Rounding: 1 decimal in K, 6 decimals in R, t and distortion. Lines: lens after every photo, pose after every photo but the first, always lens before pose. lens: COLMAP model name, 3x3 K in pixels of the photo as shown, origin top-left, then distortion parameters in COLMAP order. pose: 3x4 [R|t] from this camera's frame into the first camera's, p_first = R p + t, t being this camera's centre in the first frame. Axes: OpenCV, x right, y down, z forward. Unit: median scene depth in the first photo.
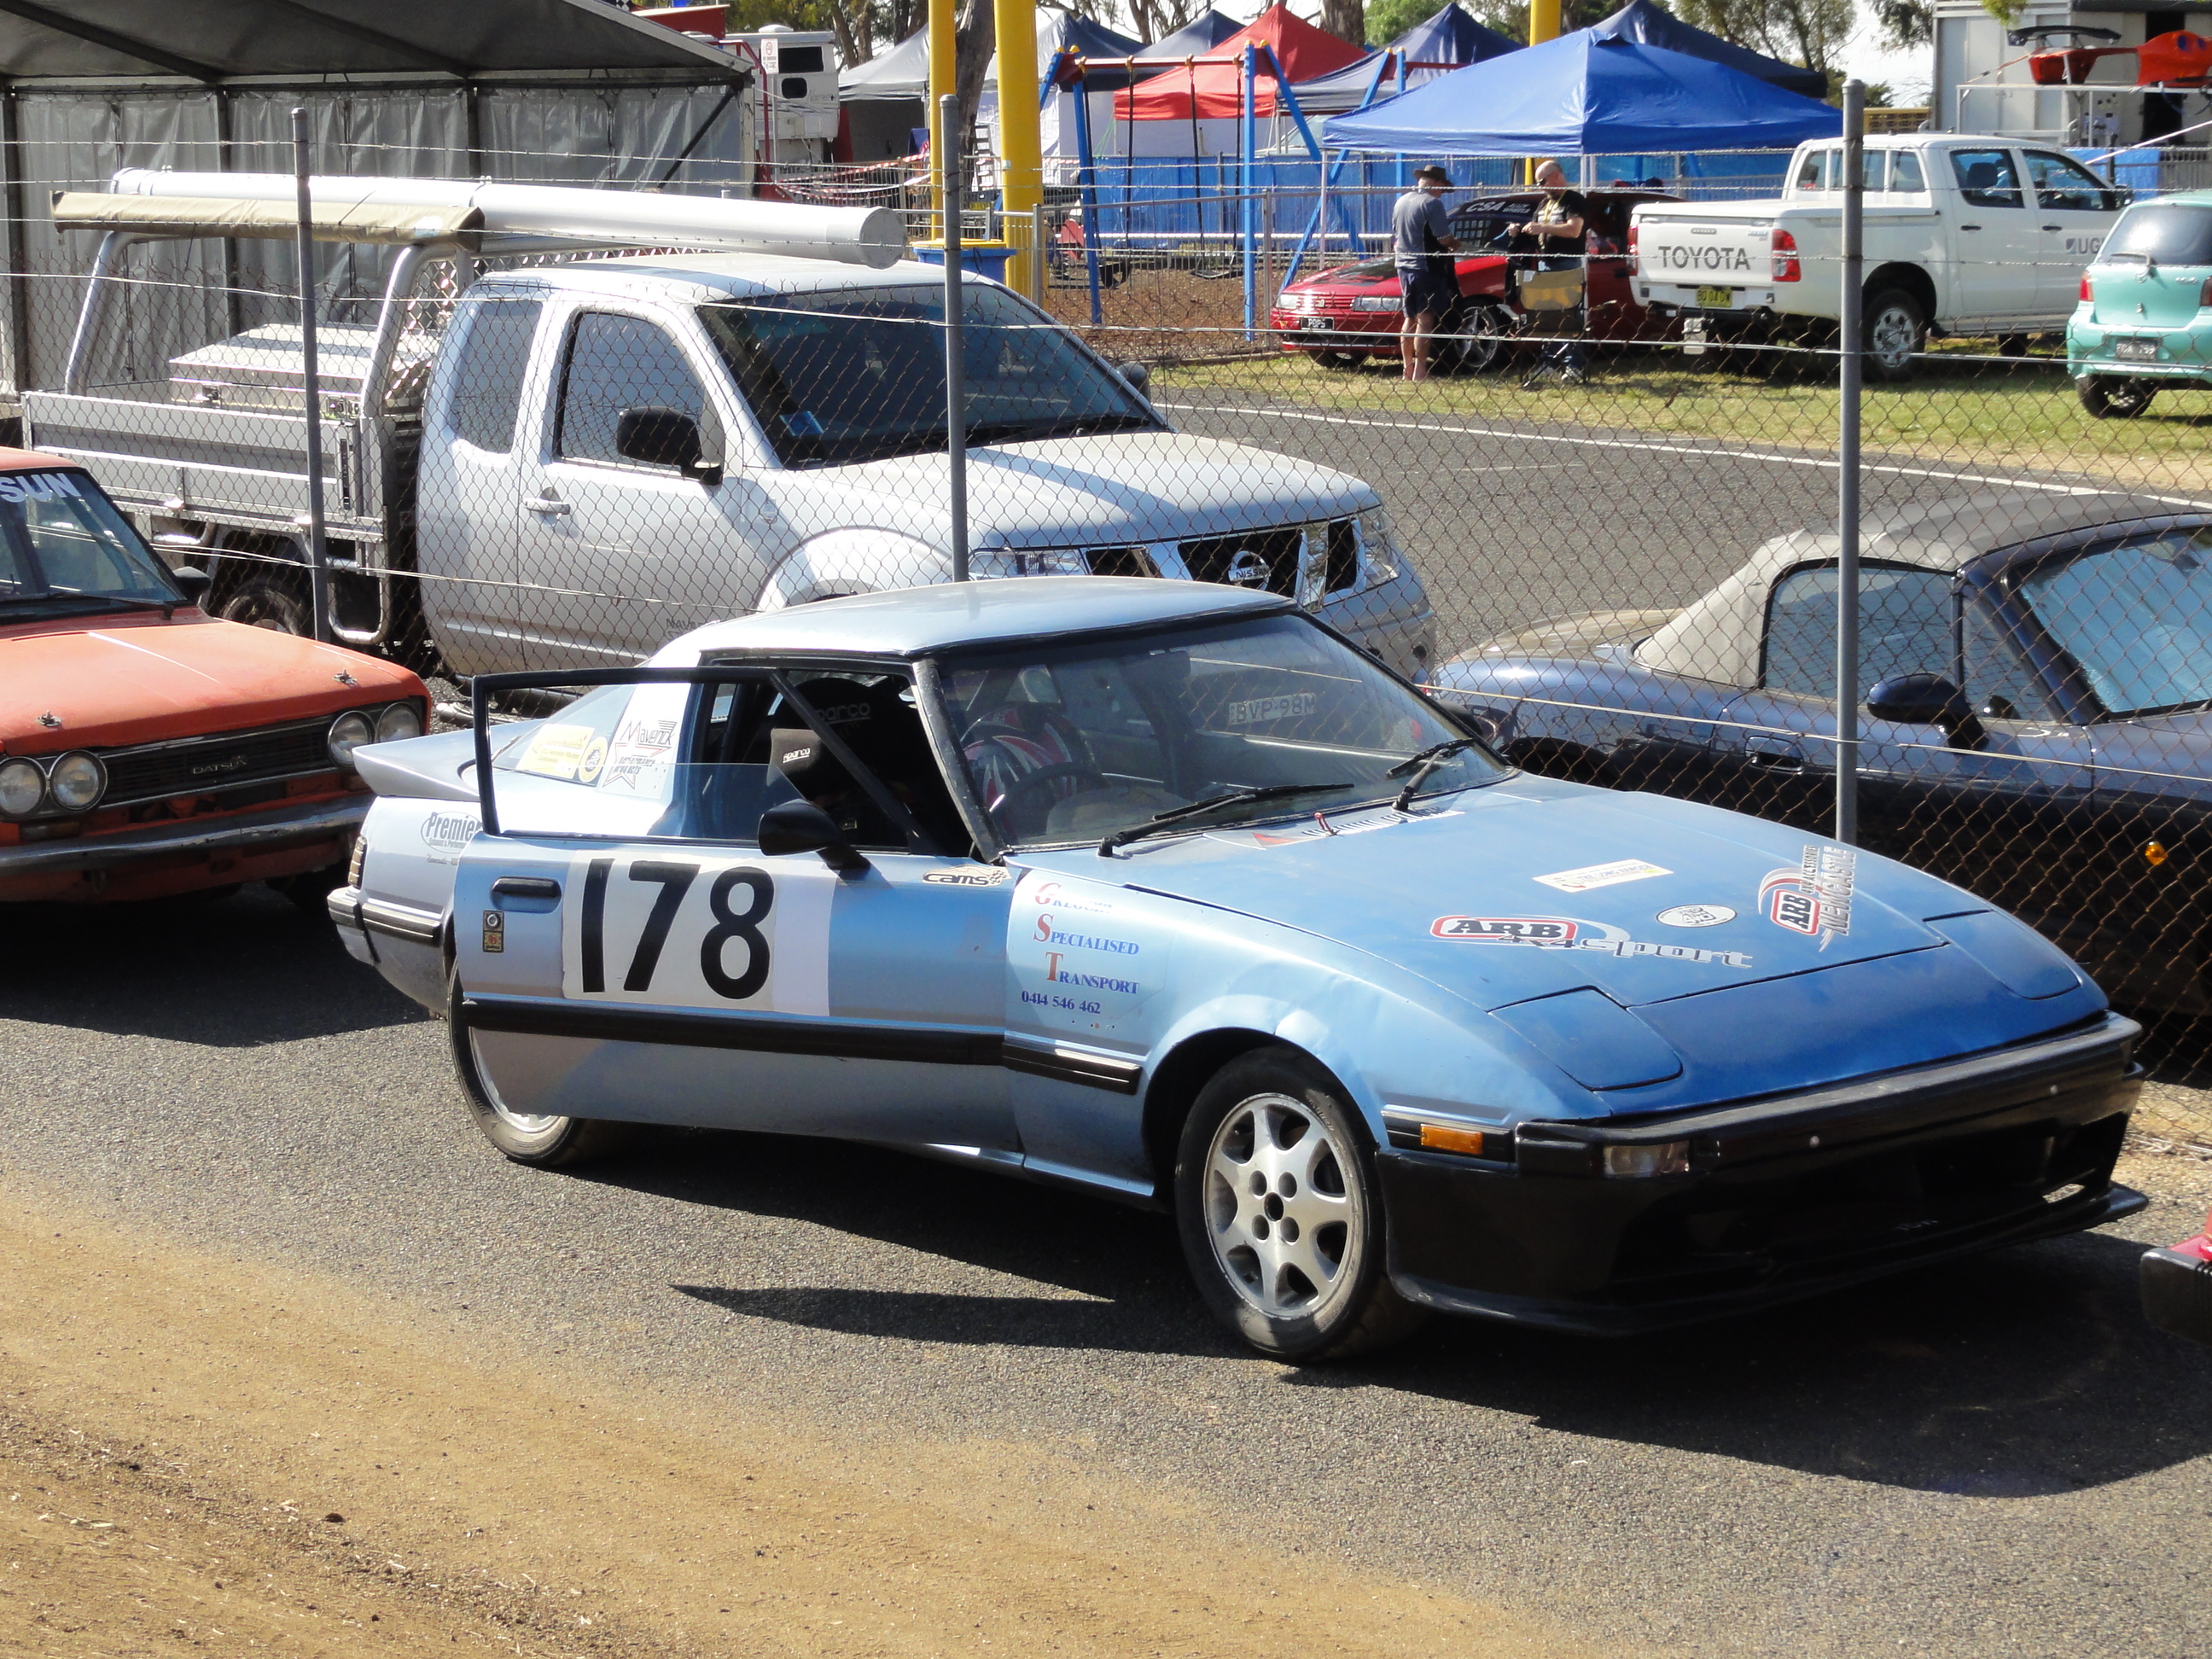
lens RADIAL K [[5451.7, 0, 1105.6], [0, 5451.7, 834.4], [0, 0, 1]] dist [0.018650, 0.000000]
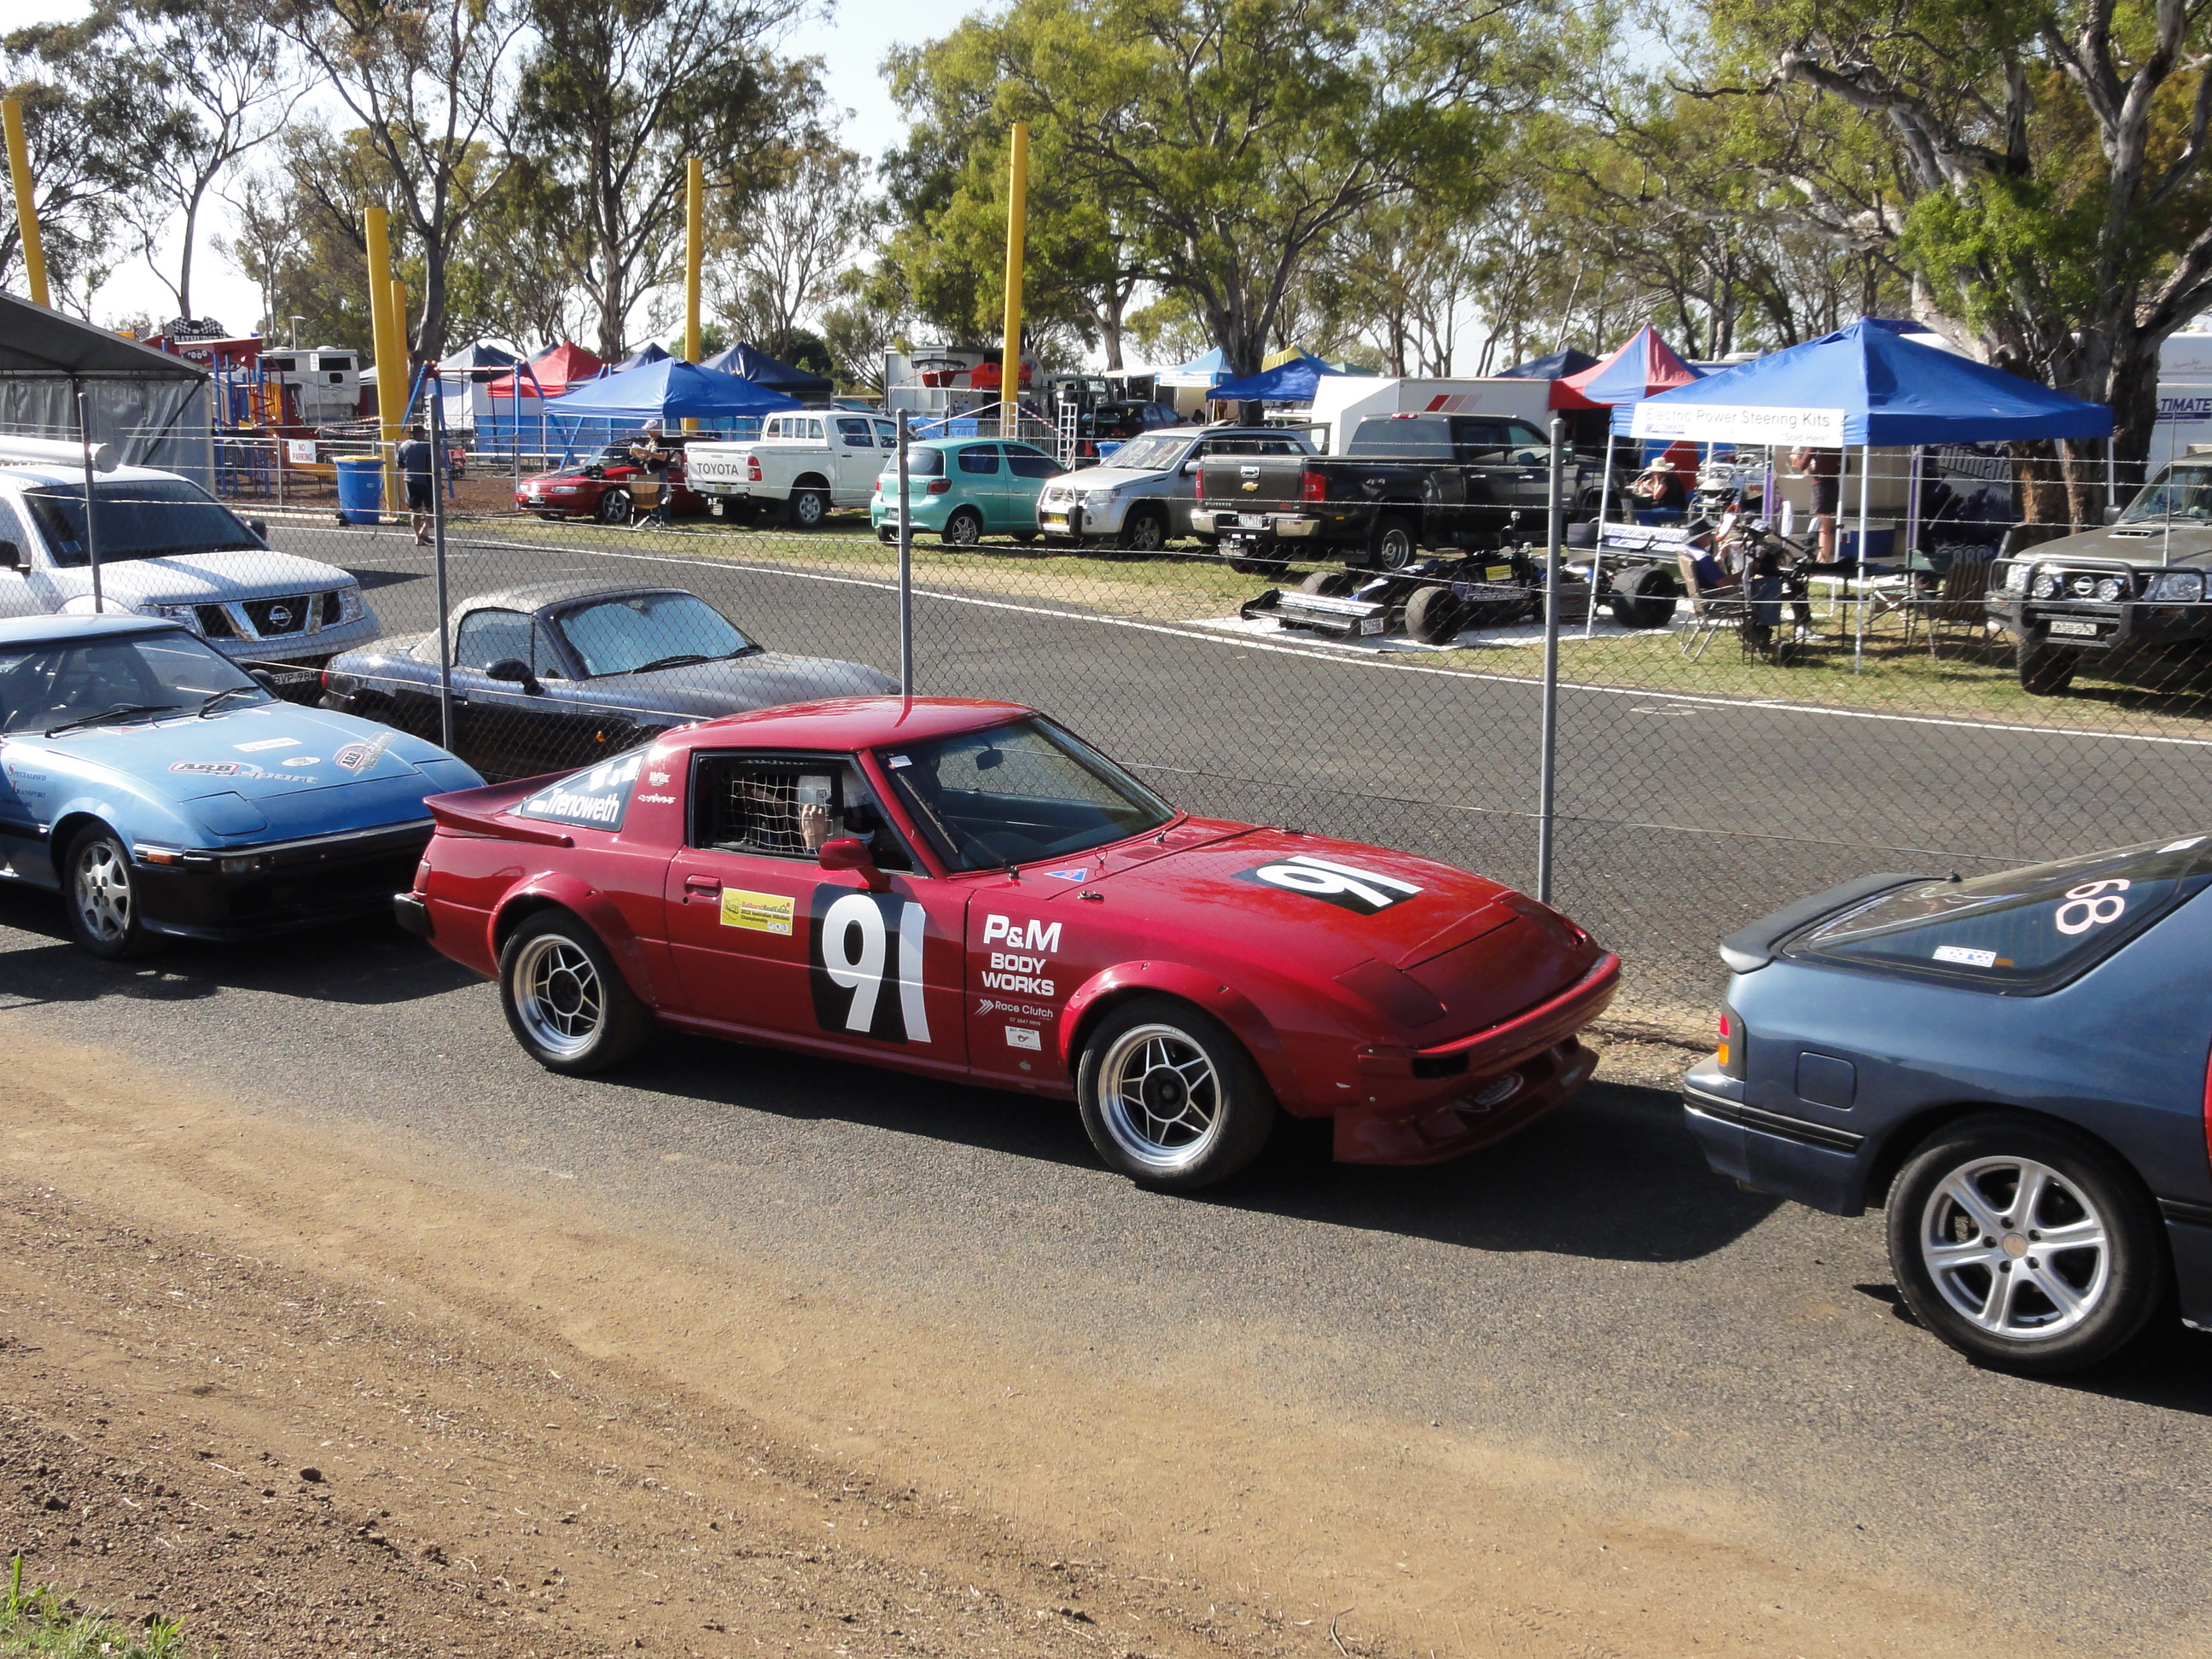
lens RADIAL K [[2681.8, 0, 1106.0], [0, 2681.8, 820.0], [0, 0, 1]] dist [-0.020653, 0.000000]
pose [[0.979304, -0.015930, 0.201765, 0.126763], [0.010782, 0.999588, 0.026587, 0.007903], [-0.202105, -0.023862, 0.979073, -0.101711]]
